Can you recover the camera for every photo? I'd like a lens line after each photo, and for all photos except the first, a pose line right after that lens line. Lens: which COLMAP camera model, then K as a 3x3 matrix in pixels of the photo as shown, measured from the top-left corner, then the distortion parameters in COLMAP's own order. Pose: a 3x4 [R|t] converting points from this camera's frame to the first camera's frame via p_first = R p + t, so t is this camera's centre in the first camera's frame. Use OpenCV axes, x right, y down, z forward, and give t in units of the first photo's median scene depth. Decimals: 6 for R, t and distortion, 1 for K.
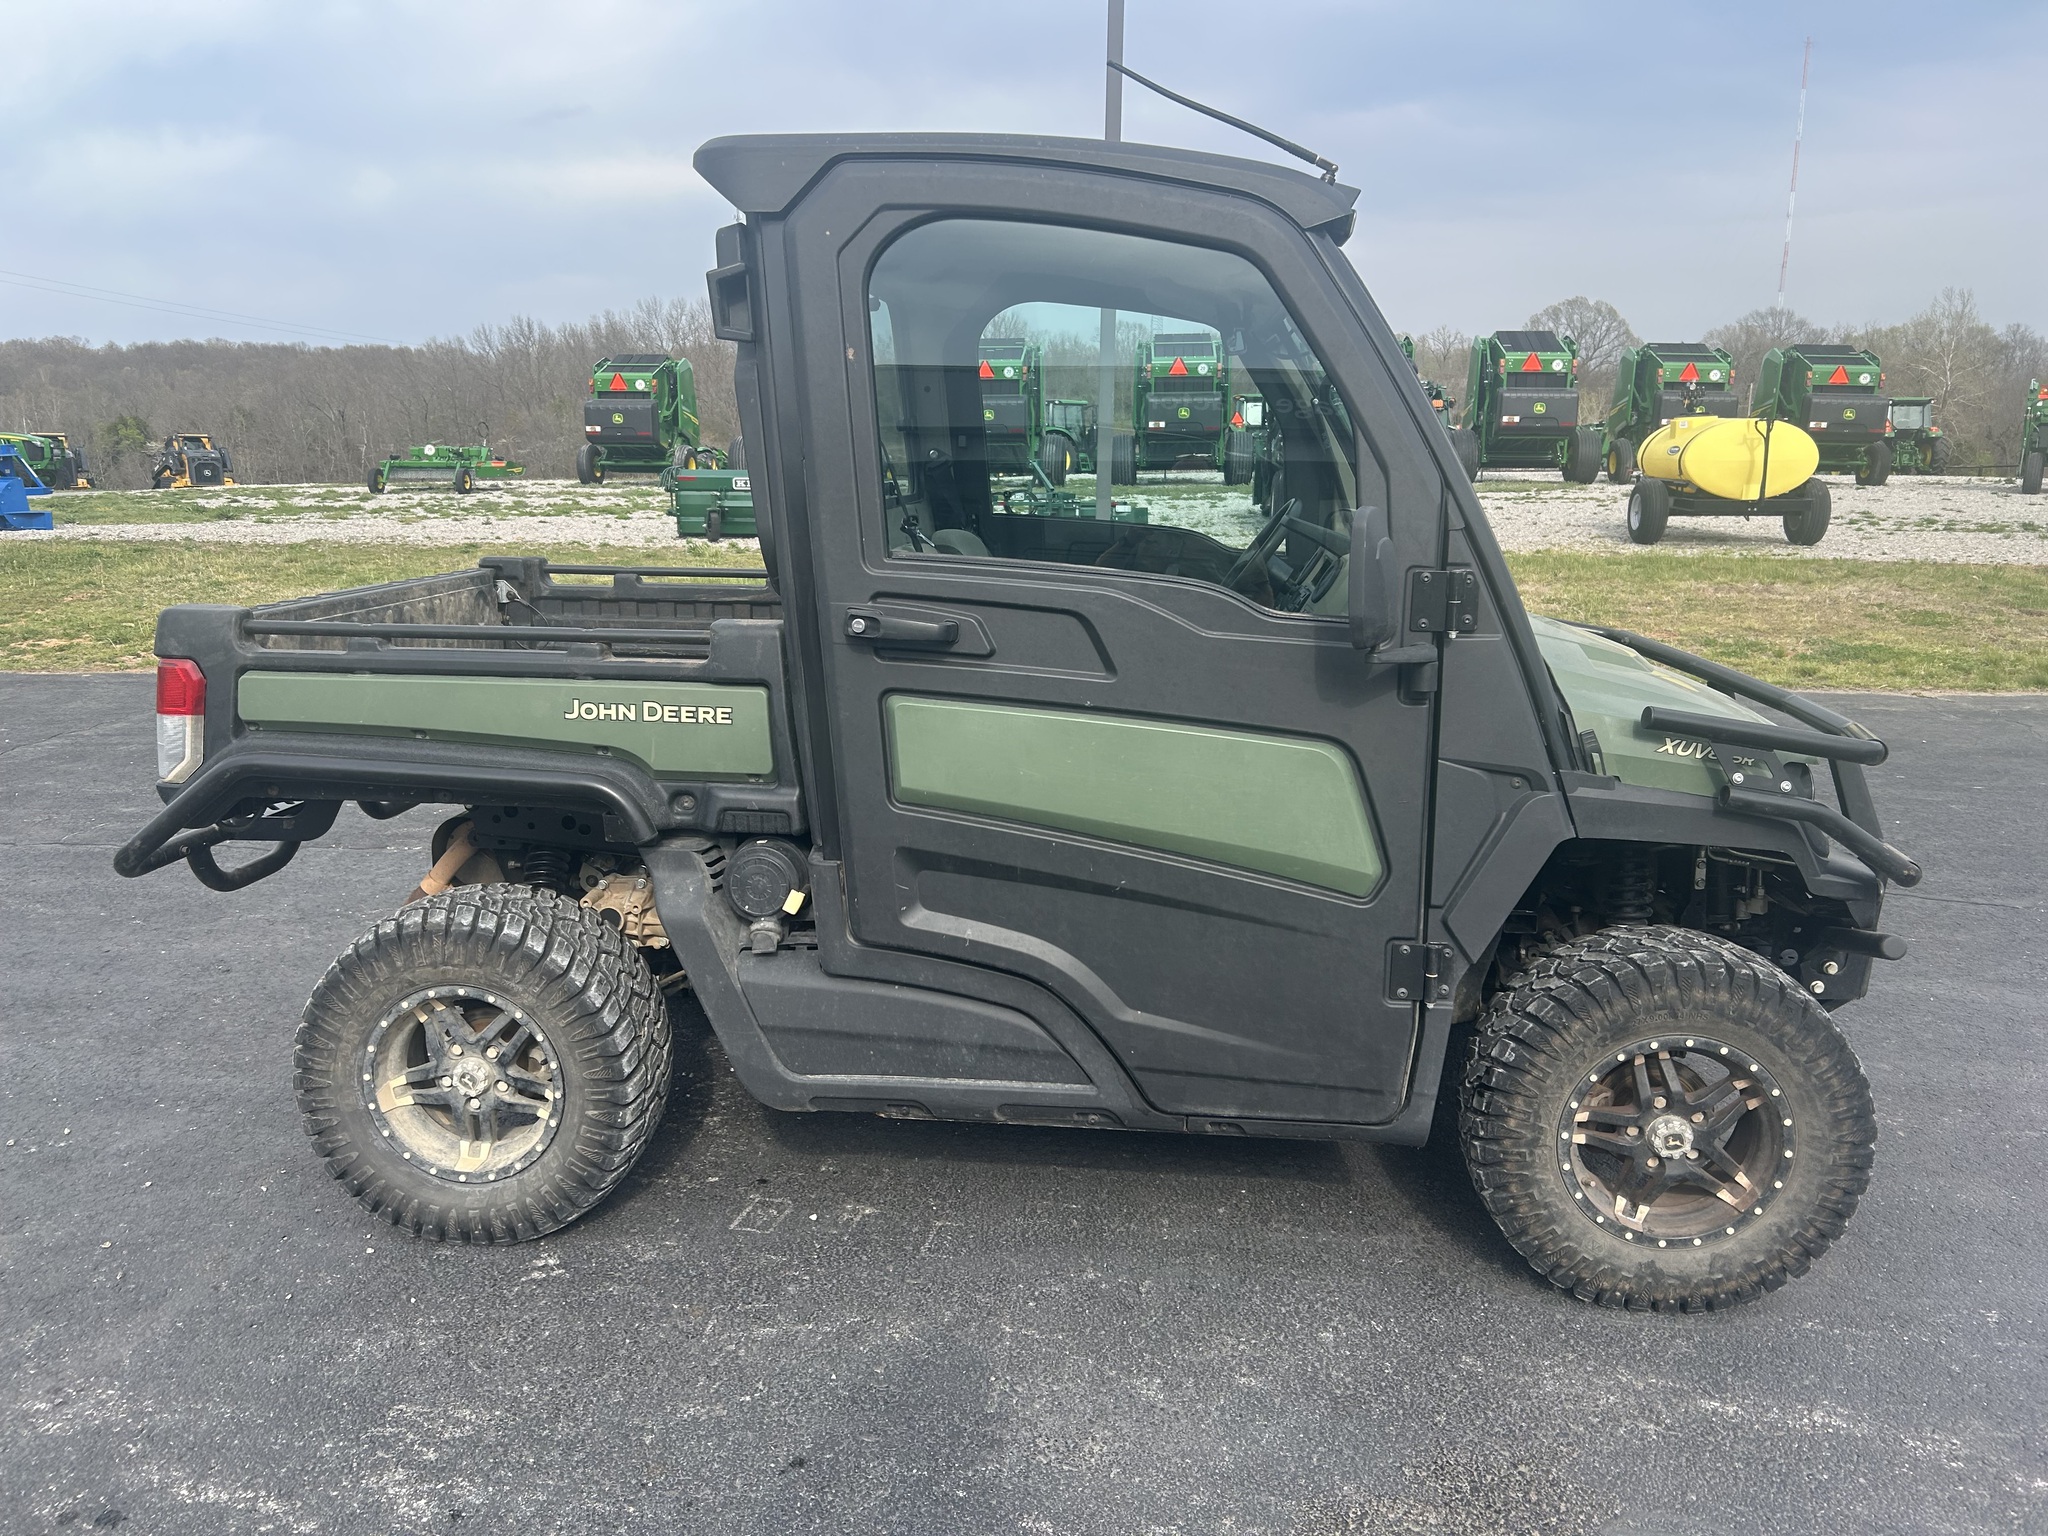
lens RADIAL K [[1544.4, 0, 1008.1], [0, 1544.4, 747.3], [0, 0, 1]] dist [0.056353, -0.063800]
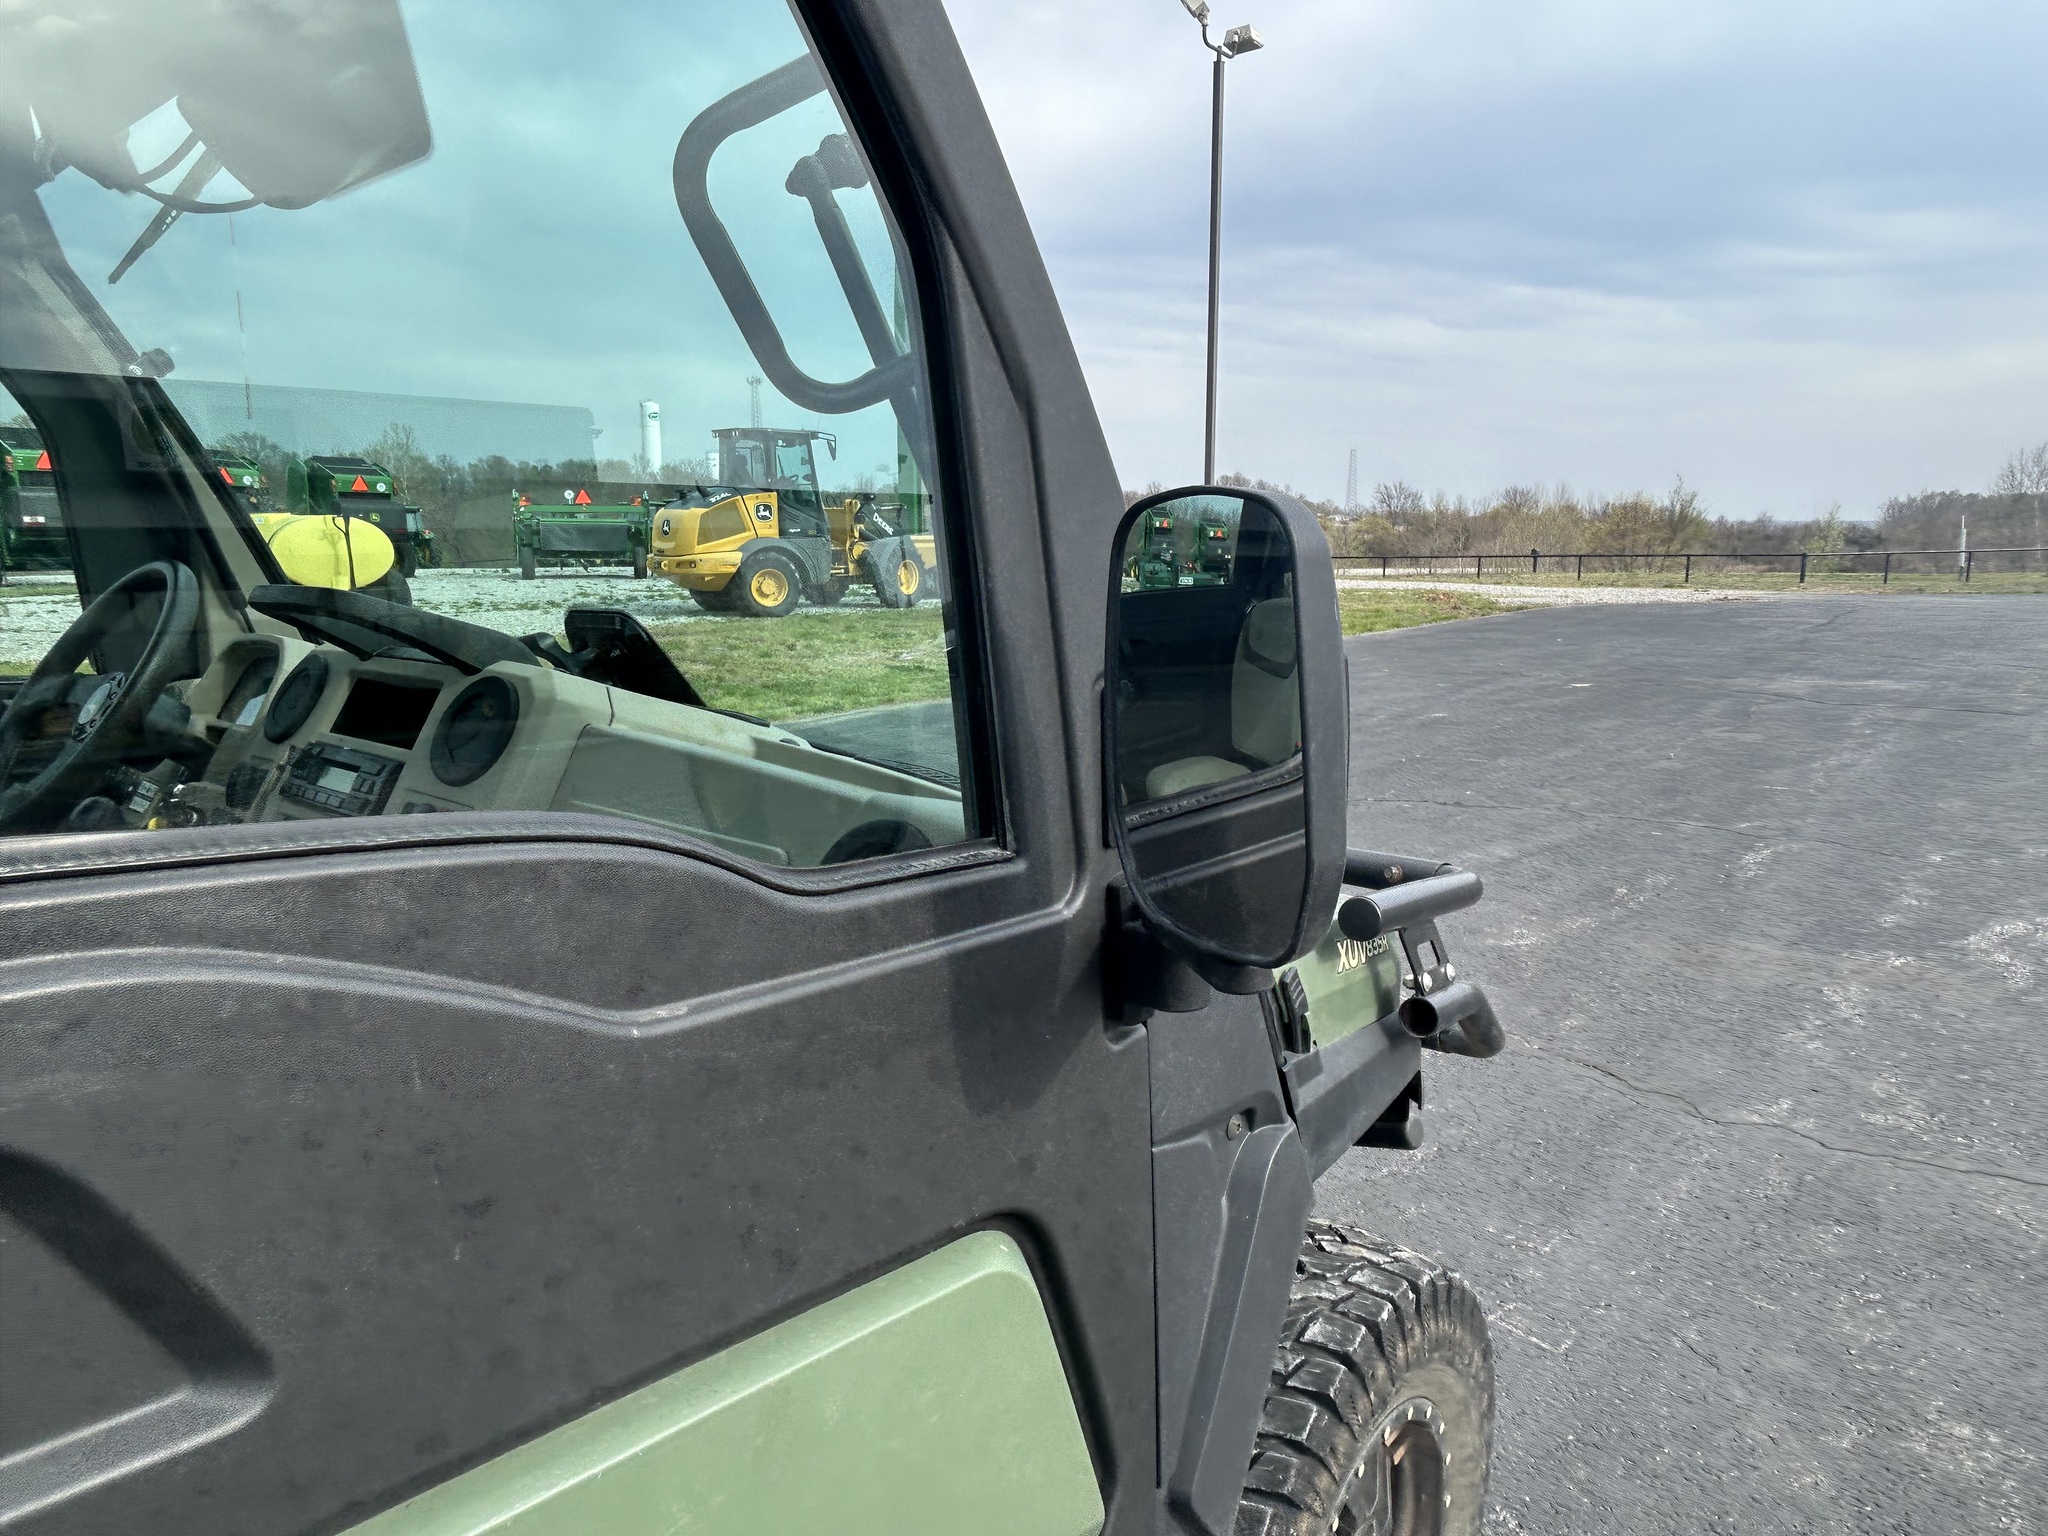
lens RADIAL K [[1294.2, 0, 1035.6], [0, 1294.2, 755.7], [0, 0, 1]] dist [-0.011739, 0.008120]
pose [[0.555364, -0.146259, 0.818644, 0.000270], [0.172936, 0.983204, 0.058340, -0.017207], [-0.813427, 0.109173, 0.571330, 0.121797]]
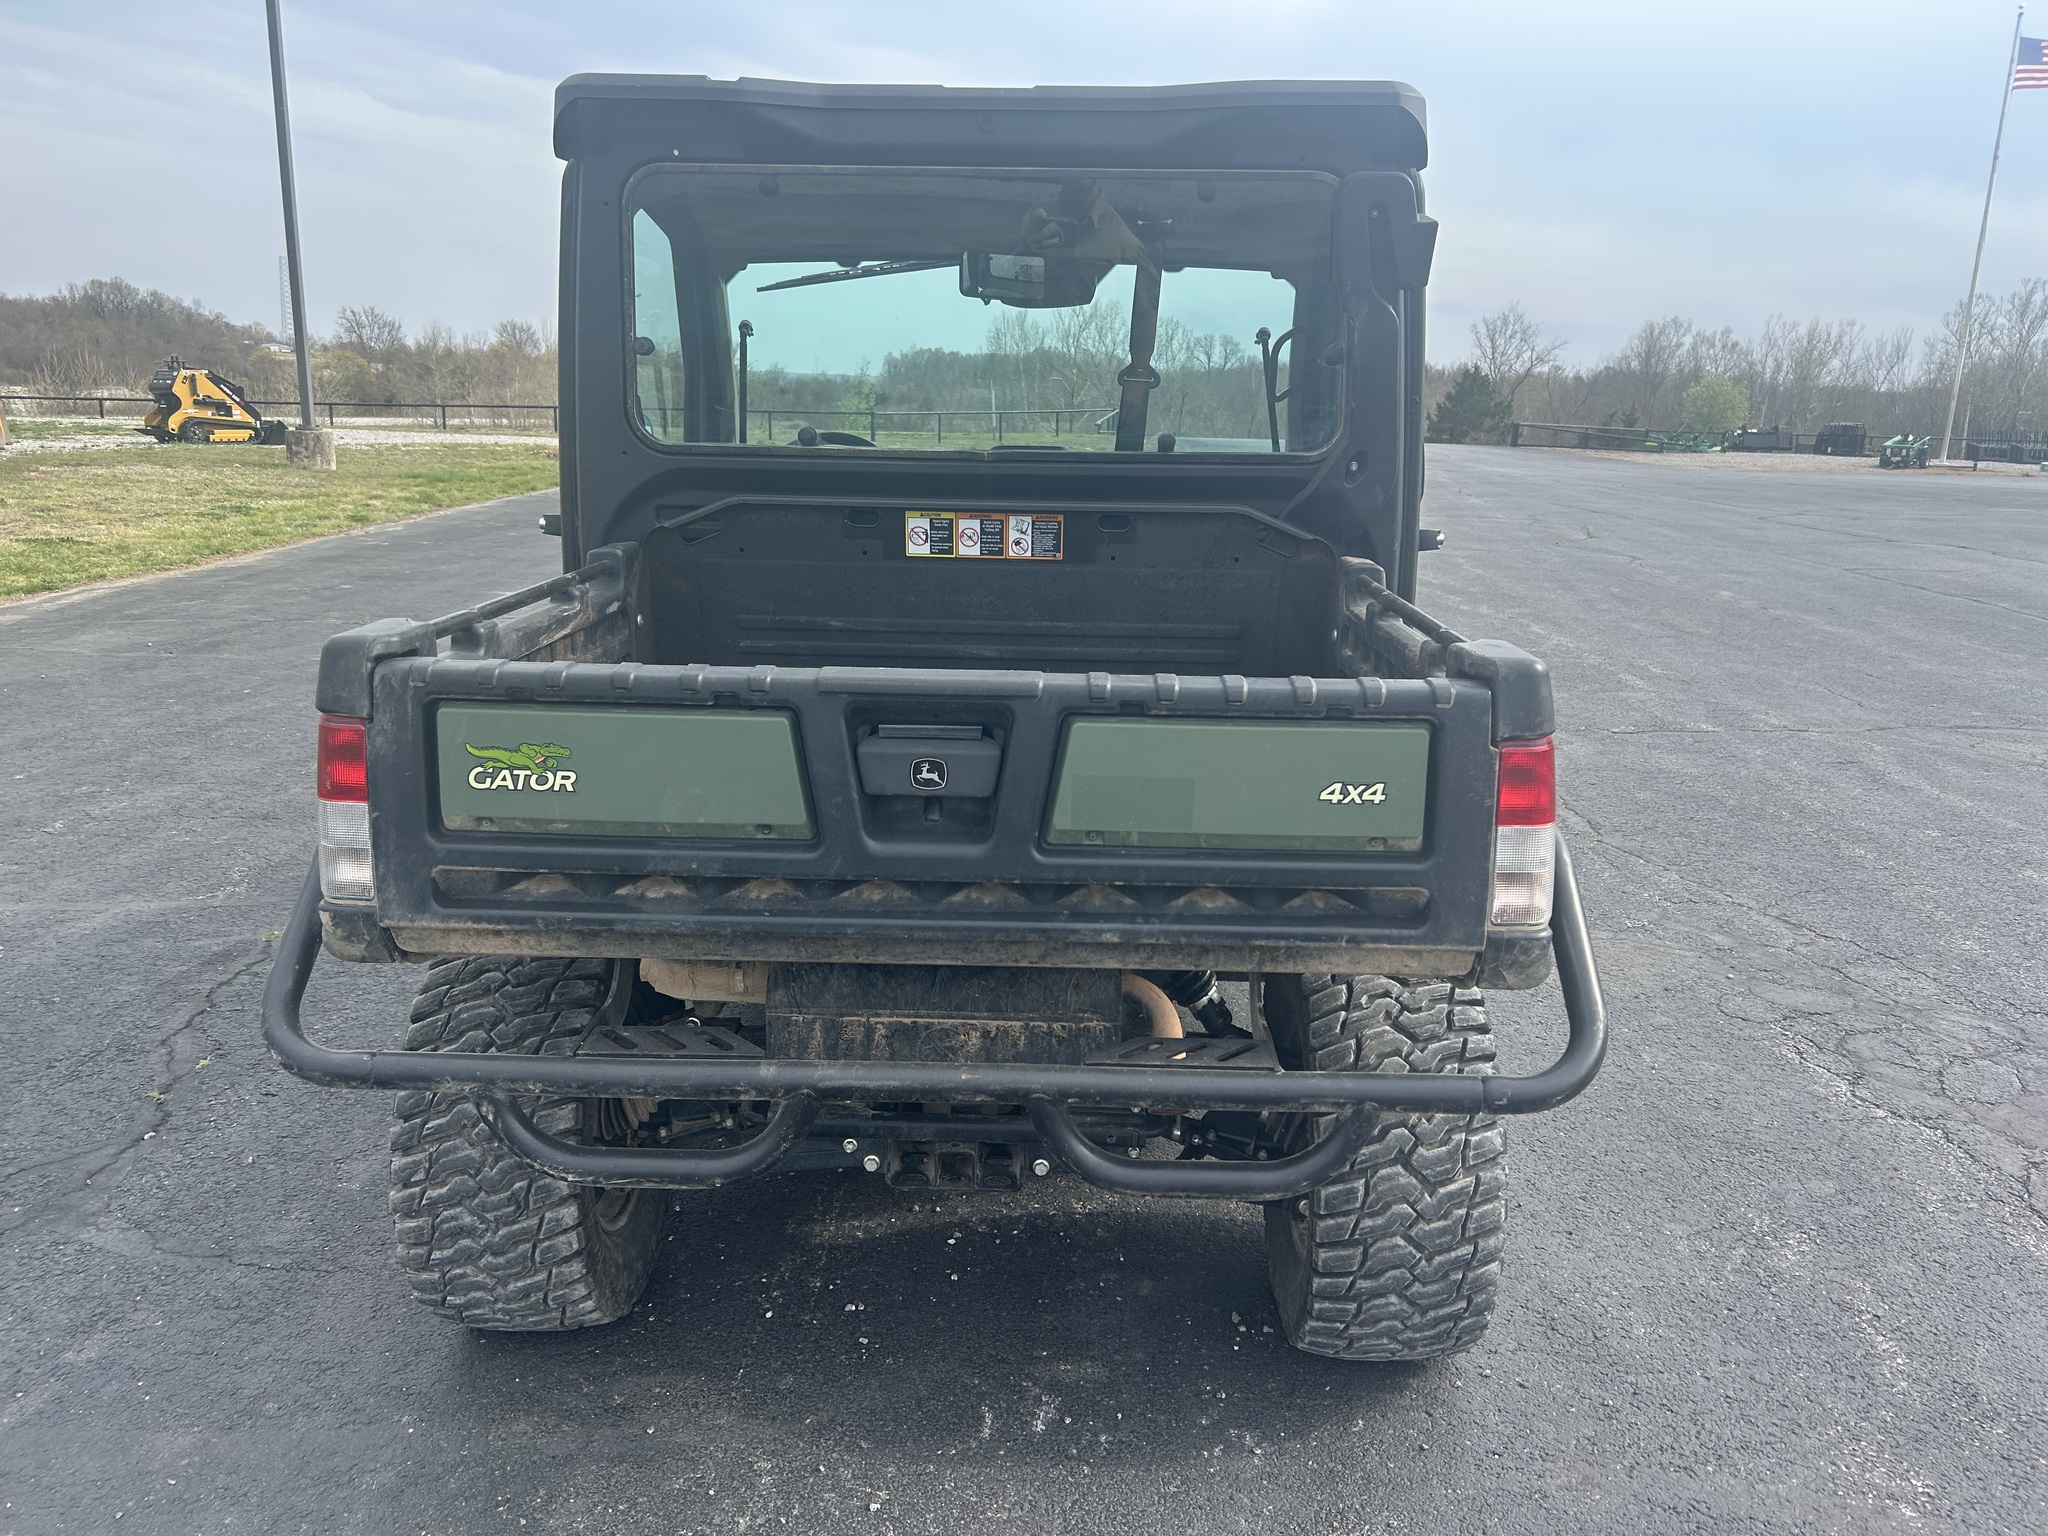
lens RADIAL K [[1544.4, 0, 1033.2], [0, 1544.4, 765.0], [0, 0, 1]] dist [0.056353, -0.063800]
pose [[-0.083055, -0.239450, 0.967350, -0.189026], [0.174085, 0.952292, 0.250669, -0.039903], [-0.981222, 0.189221, -0.037408, 0.204912]]
